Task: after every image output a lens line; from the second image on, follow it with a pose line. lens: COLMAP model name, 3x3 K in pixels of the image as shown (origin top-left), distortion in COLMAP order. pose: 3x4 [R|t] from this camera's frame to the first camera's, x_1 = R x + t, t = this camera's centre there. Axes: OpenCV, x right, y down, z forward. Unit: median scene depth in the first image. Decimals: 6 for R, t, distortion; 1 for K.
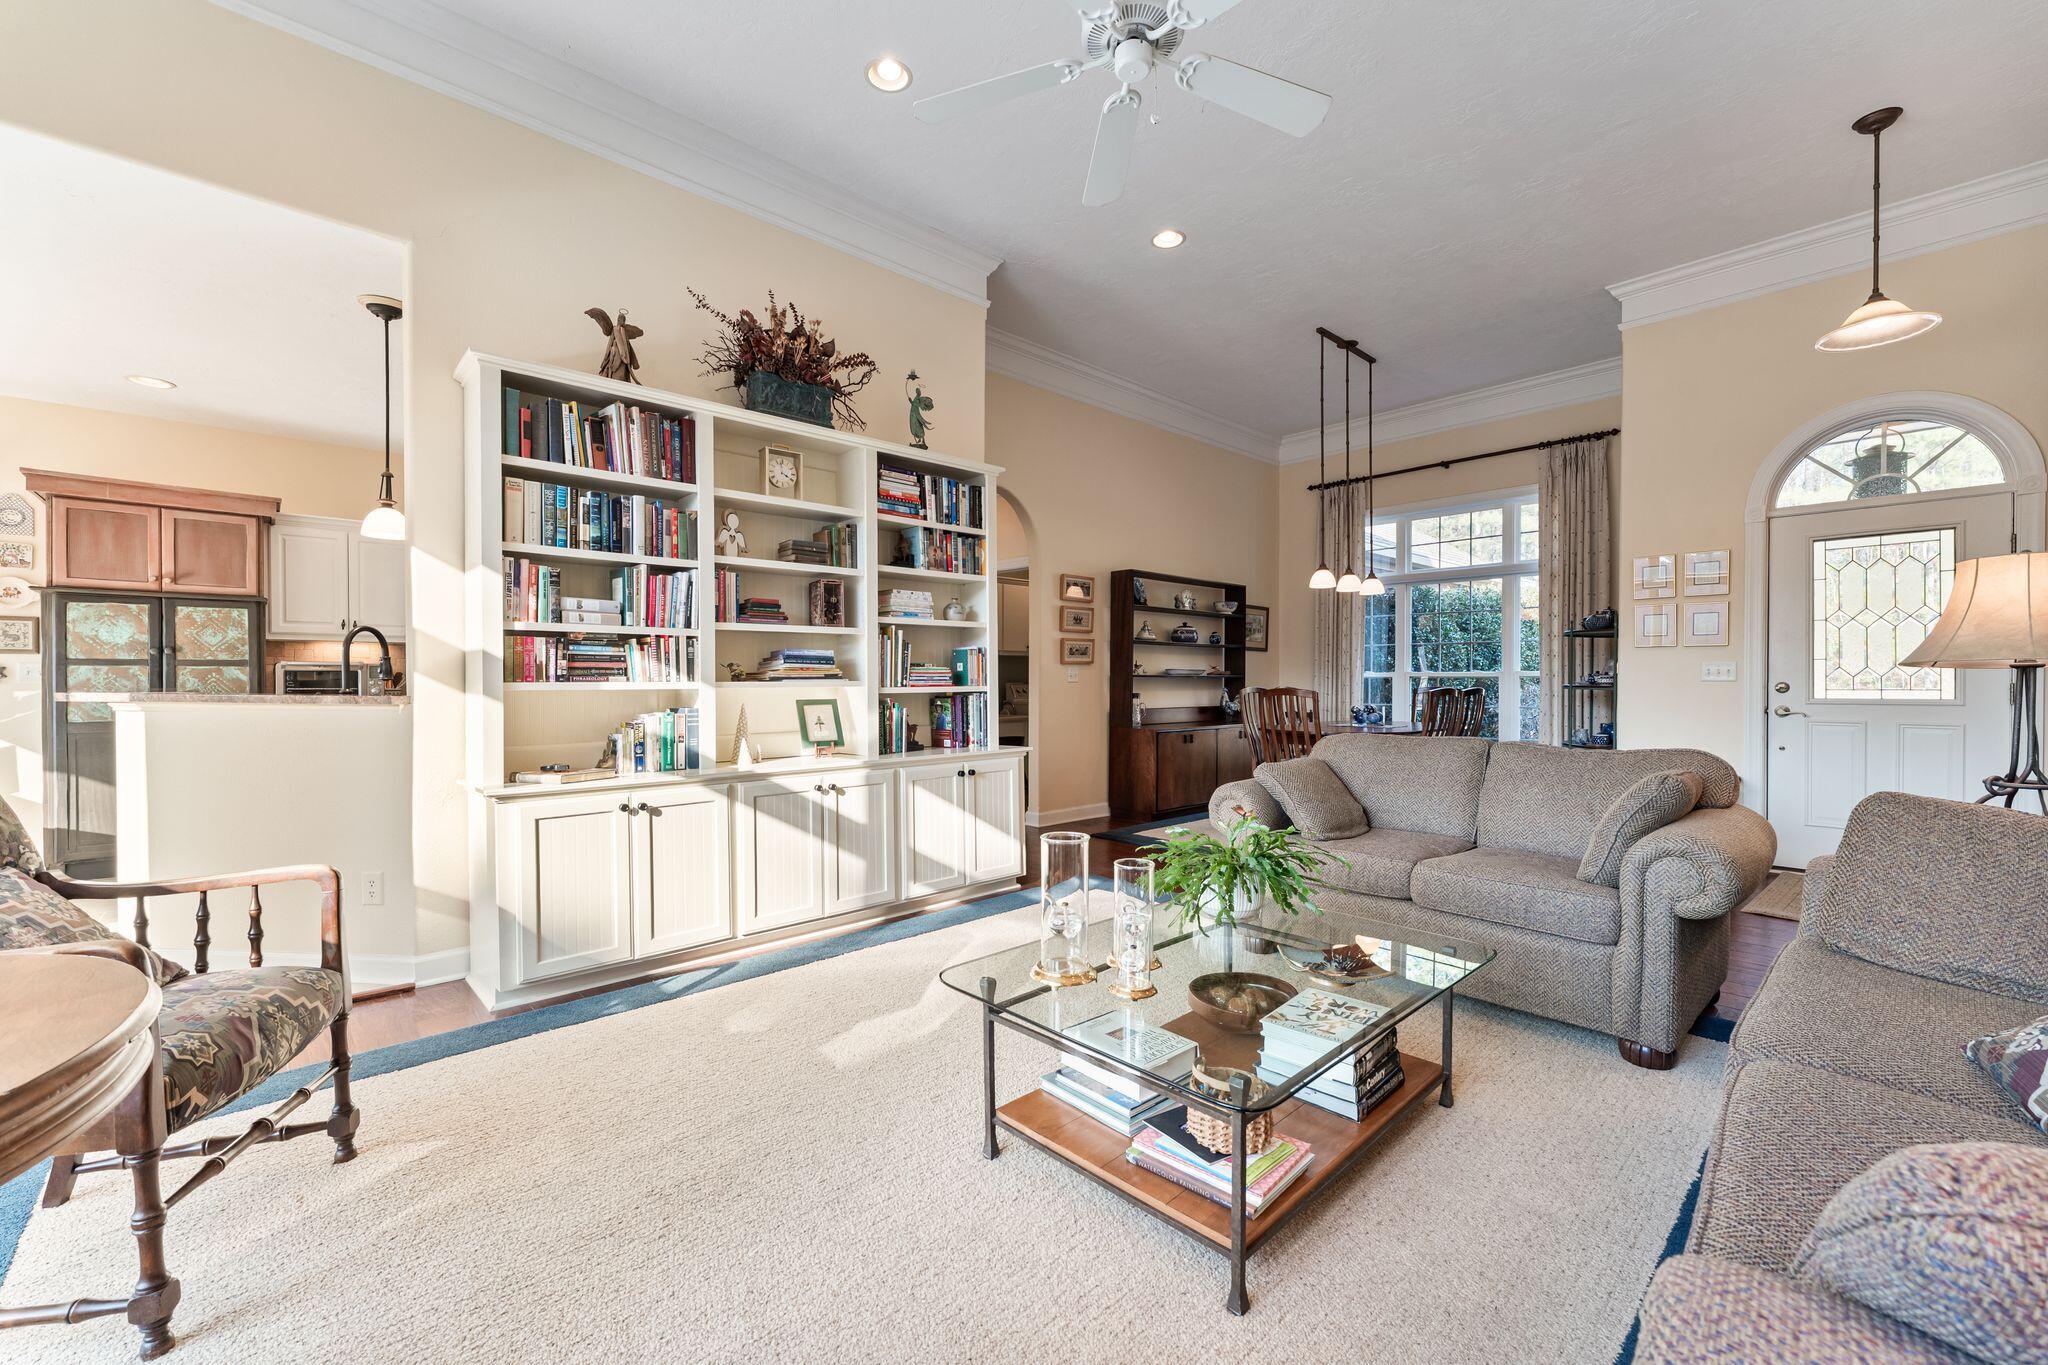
lens RADIAL K [[829.3, 0, 1027.0], [0, 829.3, 690.7], [0, 0, 1]] dist [-0.000247, 0.000137]
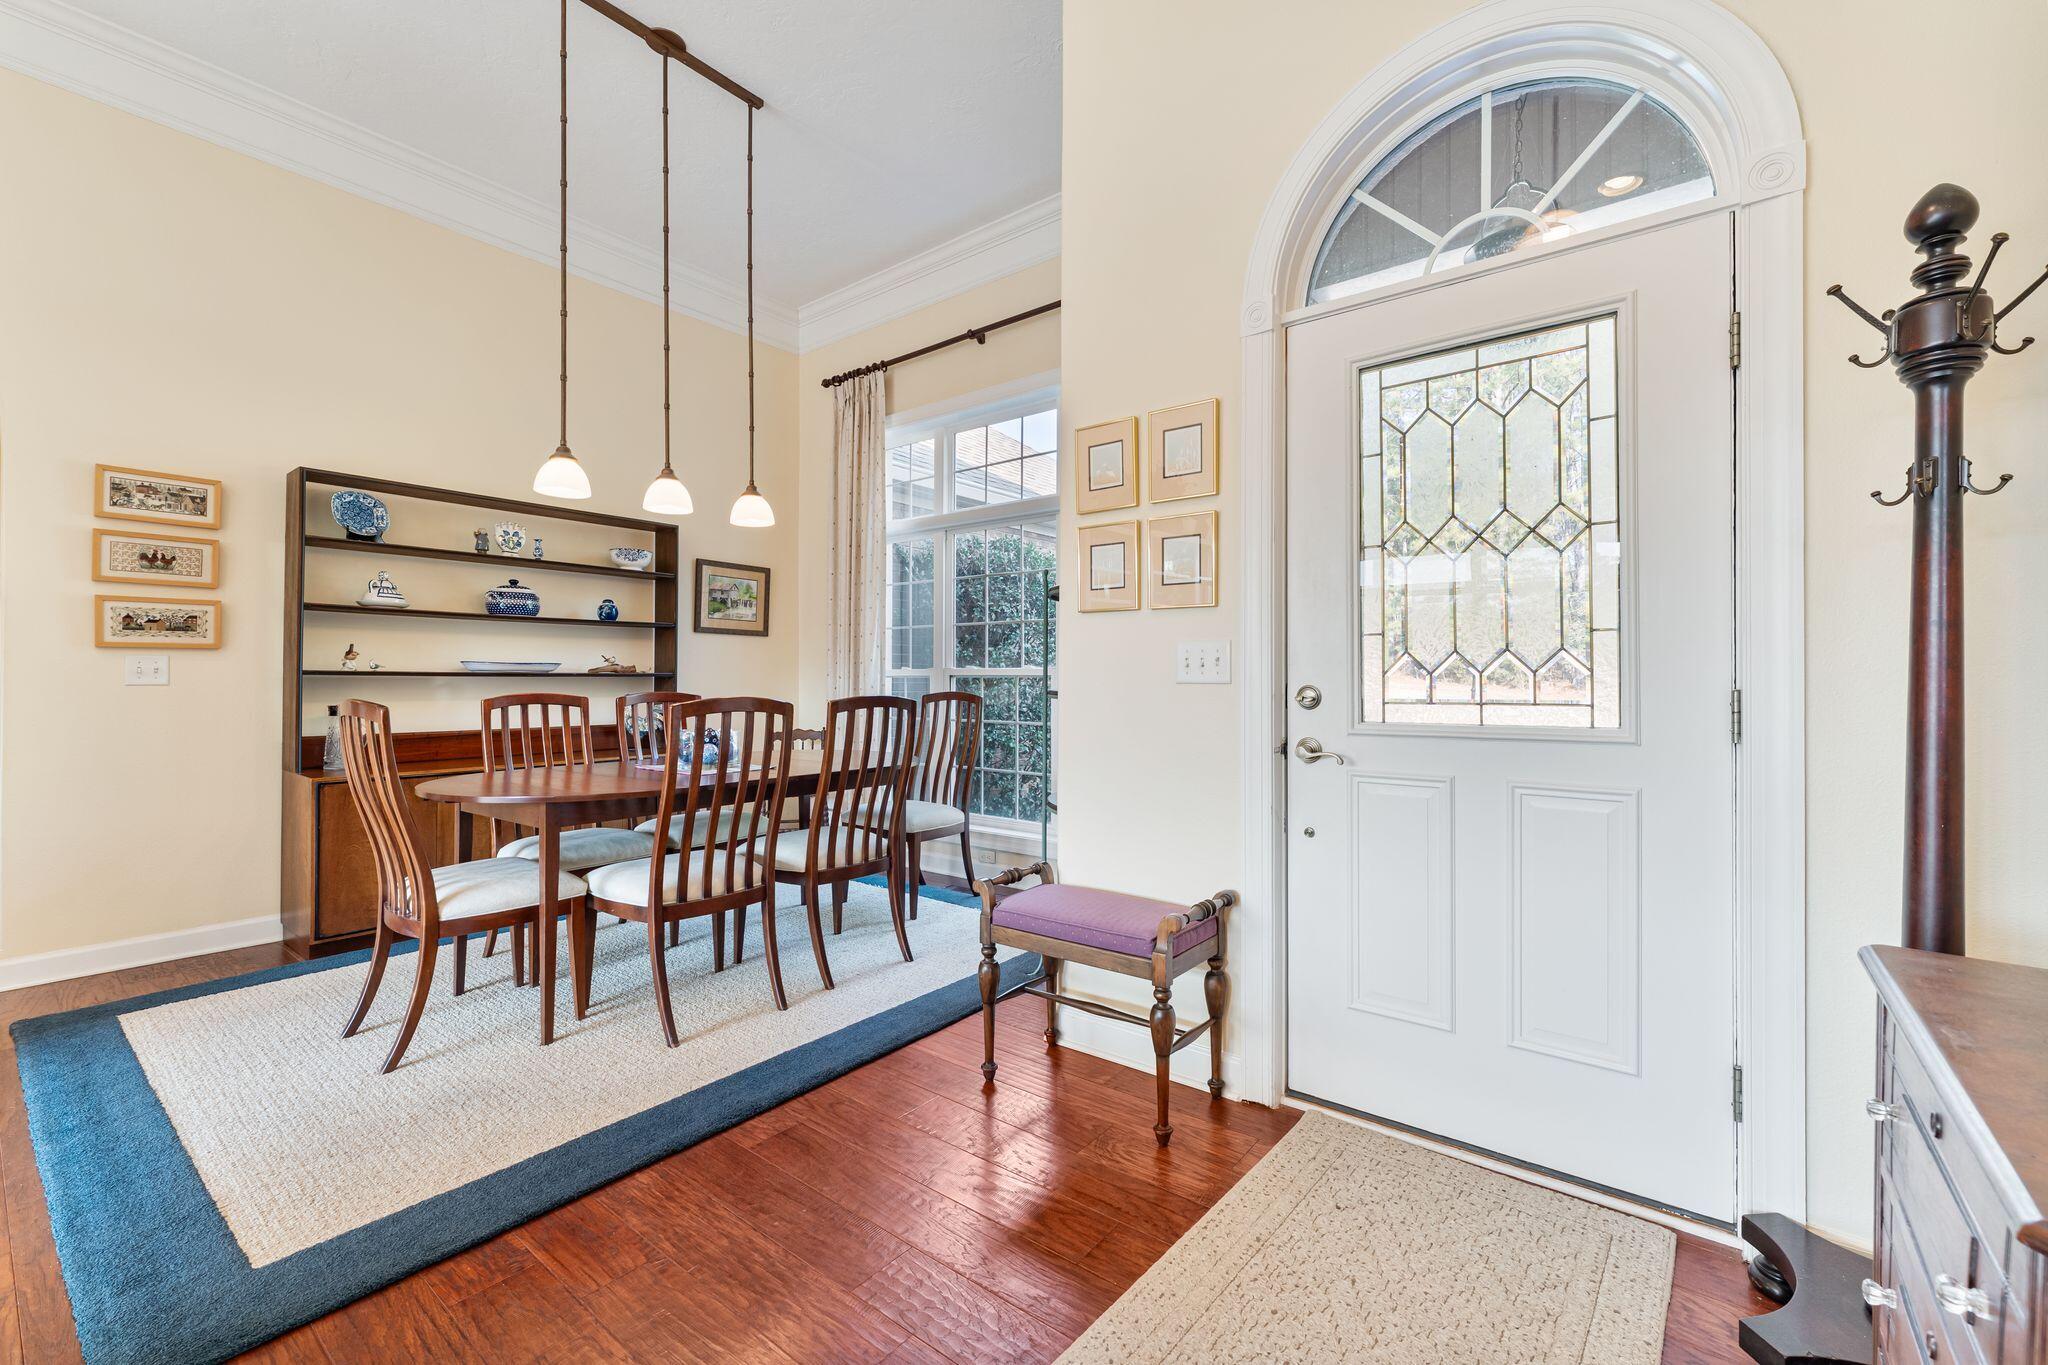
lens RADIAL K [[854.8, 0, 1019.0], [0, 854.8, 677.1], [0, 0, 1]] dist [-0.000786, -0.000218]
pose [[0.989333, 0.001607, 0.145666, 0.662051], [0.000957, 0.999846, -0.017533, -0.006612], [-0.145672, 0.017486, 0.989178, 0.544102]]
